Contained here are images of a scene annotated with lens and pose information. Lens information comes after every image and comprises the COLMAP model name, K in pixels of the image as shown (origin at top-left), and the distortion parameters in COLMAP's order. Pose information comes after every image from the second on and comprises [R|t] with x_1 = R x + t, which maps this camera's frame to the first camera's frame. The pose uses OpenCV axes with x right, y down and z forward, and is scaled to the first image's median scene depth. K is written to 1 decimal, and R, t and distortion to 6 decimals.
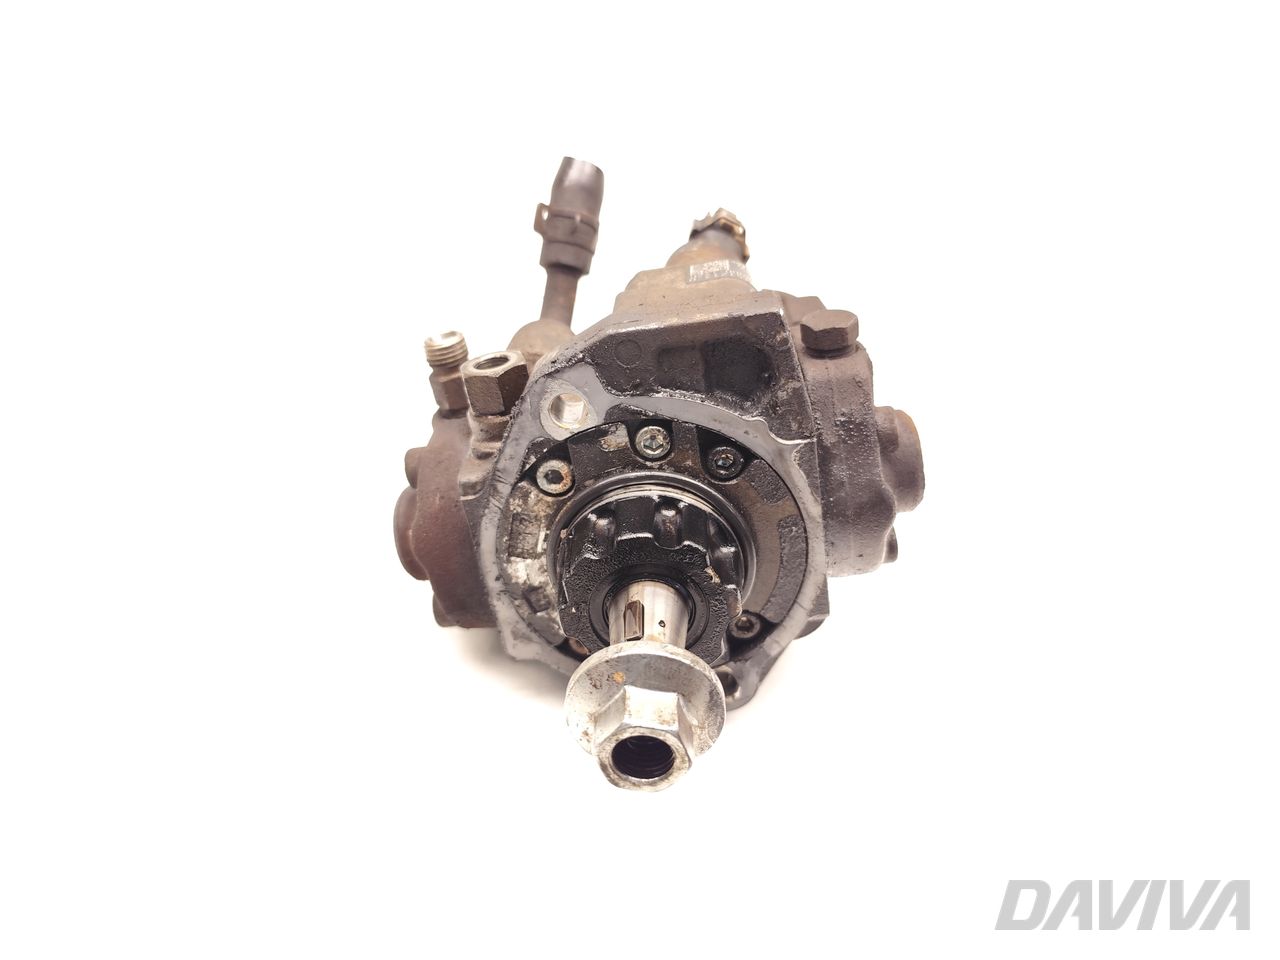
lens RADIAL K [[896.8, 0, 643.2], [0, 896.8, 476.8], [0, 0, 1]] dist [0.008664, -0.000563]
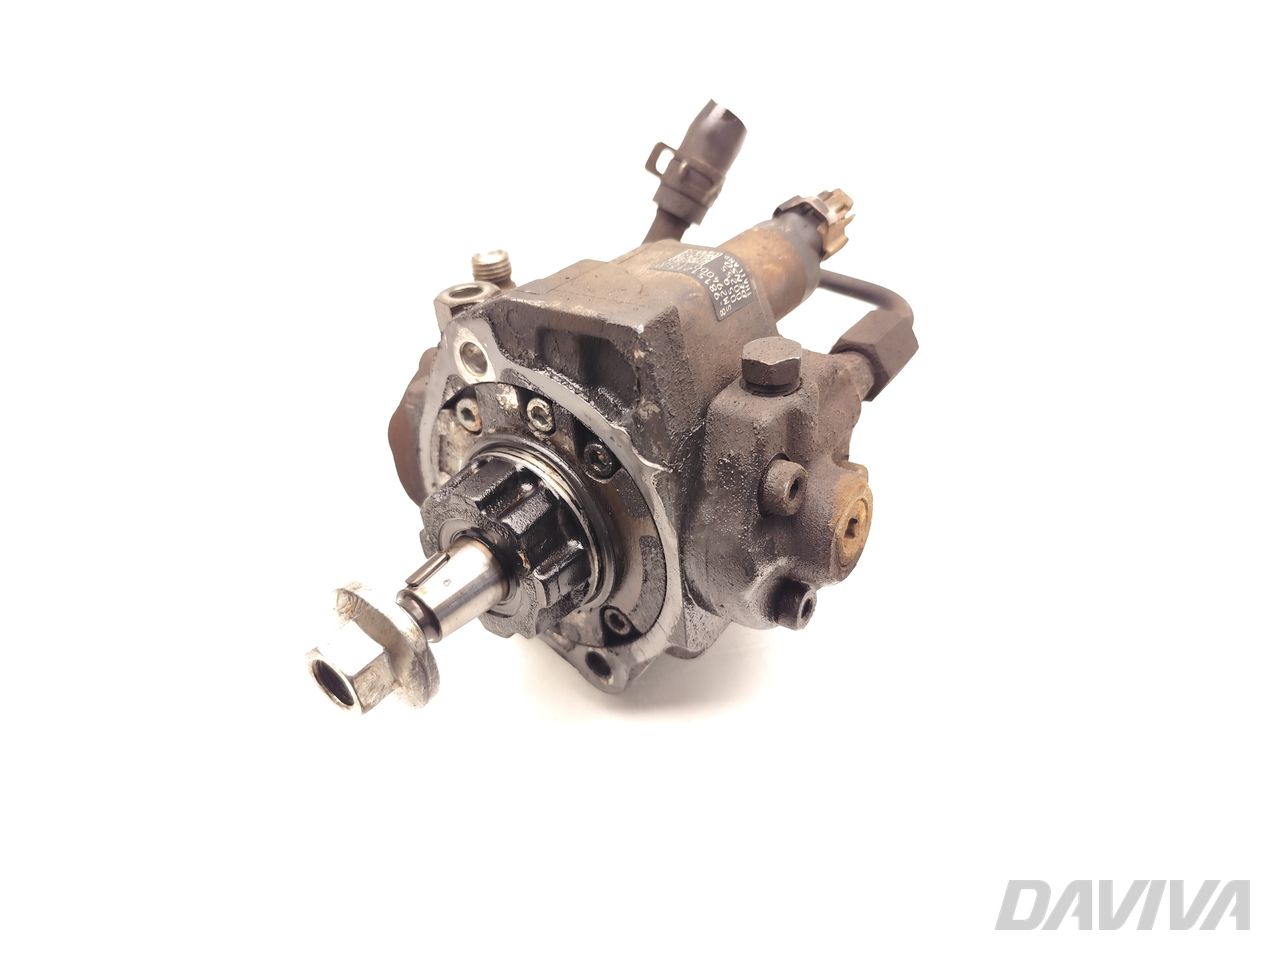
lens RADIAL K [[896.8, 0, 637.5], [0, 896.8, 487.3], [0, 0, 1]] dist [0.008664, -0.000563]
pose [[0.828563, 0.367167, -0.422696, 0.537826], [-0.307254, 0.929298, 0.204942, -0.196628], [0.468058, -0.039932, 0.882795, 0.156022]]
